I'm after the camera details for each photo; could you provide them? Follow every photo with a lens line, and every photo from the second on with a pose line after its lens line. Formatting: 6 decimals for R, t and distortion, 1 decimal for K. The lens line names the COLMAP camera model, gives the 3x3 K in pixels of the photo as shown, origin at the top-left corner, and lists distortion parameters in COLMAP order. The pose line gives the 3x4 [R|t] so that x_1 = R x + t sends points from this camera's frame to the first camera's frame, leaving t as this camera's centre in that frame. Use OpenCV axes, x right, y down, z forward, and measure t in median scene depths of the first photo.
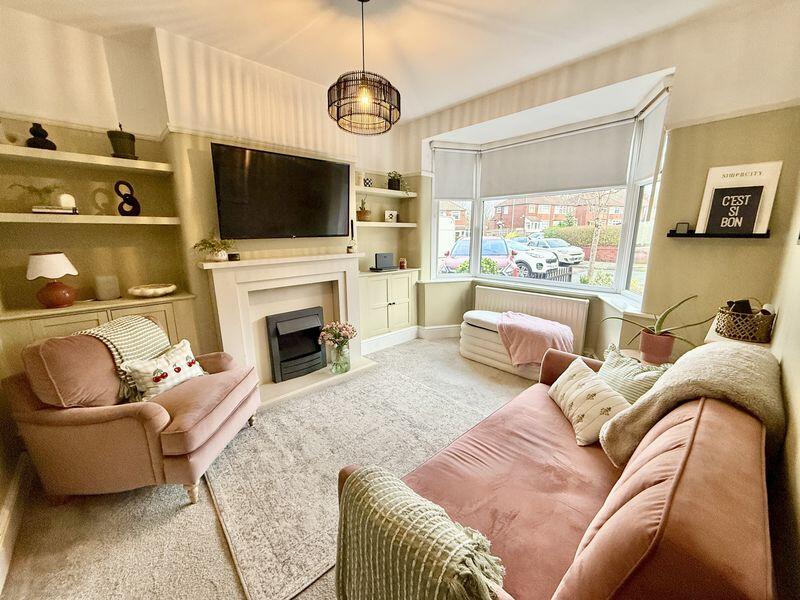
lens RADIAL K [[316.6, 0, 400.0], [0, 316.6, 300.0], [0, 0, 1]] dist [0.000697, -0.000369]
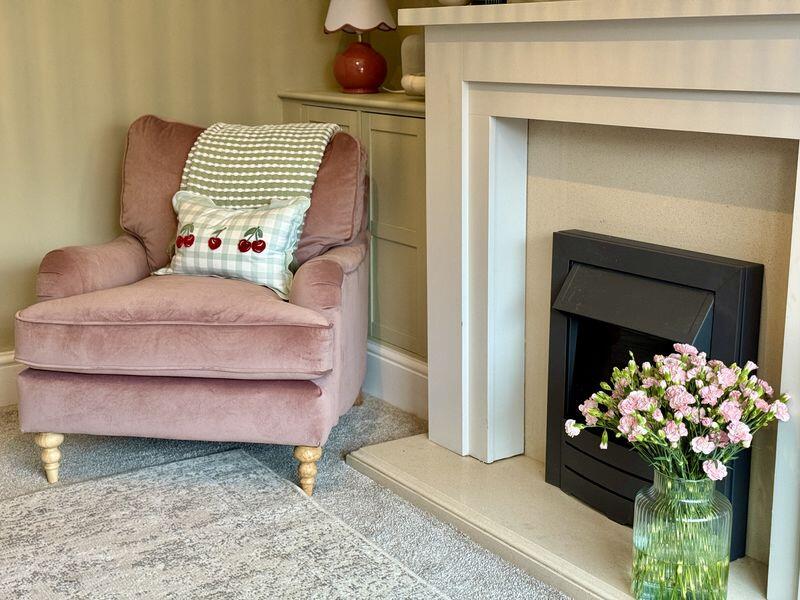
lens RADIAL K [[1098.8, 0, 400.0], [0, 1098.8, 300.0], [0, 0, 1]] dist [0.212389, -0.570488]
pose [[-0.136517, 0.245023, -0.959858, 0.609043], [-0.200452, 0.942054, 0.268988, -0.136418], [0.970145, 0.229126, -0.079491, 1.122308]]
